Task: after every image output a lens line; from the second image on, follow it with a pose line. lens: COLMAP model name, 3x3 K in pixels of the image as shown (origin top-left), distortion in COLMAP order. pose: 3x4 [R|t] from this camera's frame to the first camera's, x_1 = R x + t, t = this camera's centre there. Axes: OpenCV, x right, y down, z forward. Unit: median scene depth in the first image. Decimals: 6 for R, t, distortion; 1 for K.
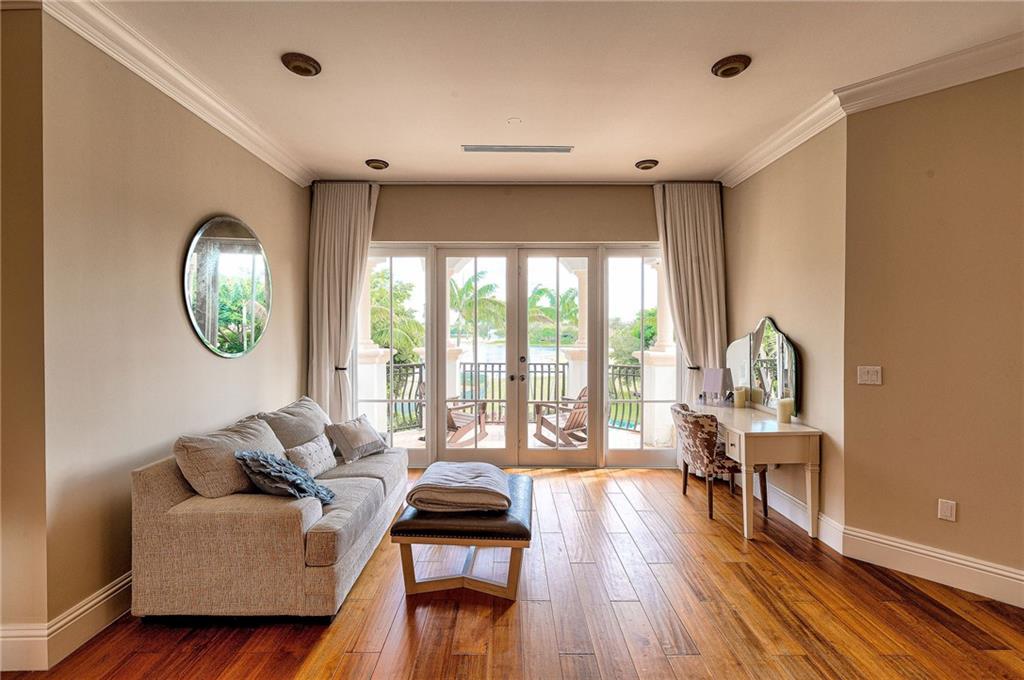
lens RADIAL K [[443.5, 0, 512.0], [0, 443.5, 340.0], [0, 0, 1]] dist [-0.000495, -0.000031]
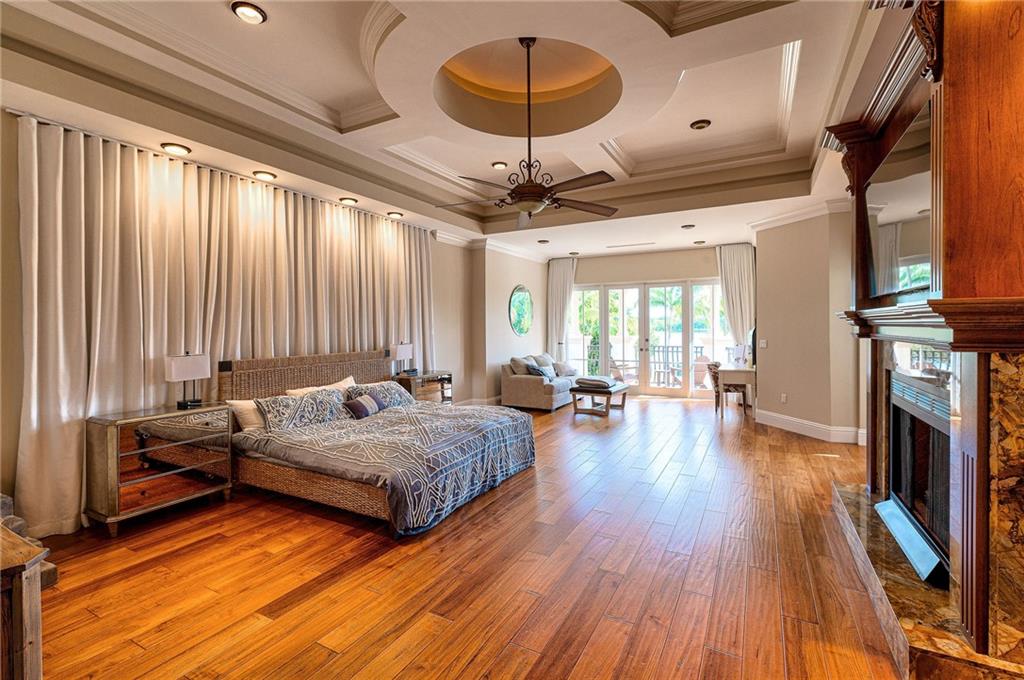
lens RADIAL K [[443.5, 0, 512.0], [0, 443.5, 340.0], [0, 0, 1]] dist [-0.000495, -0.000031]
pose [[0.864087, 0.011743, -0.503205, 0.577522], [0.003050, 0.999587, 0.028563, -0.016427], [0.503333, -0.026216, 0.863695, -1.158223]]
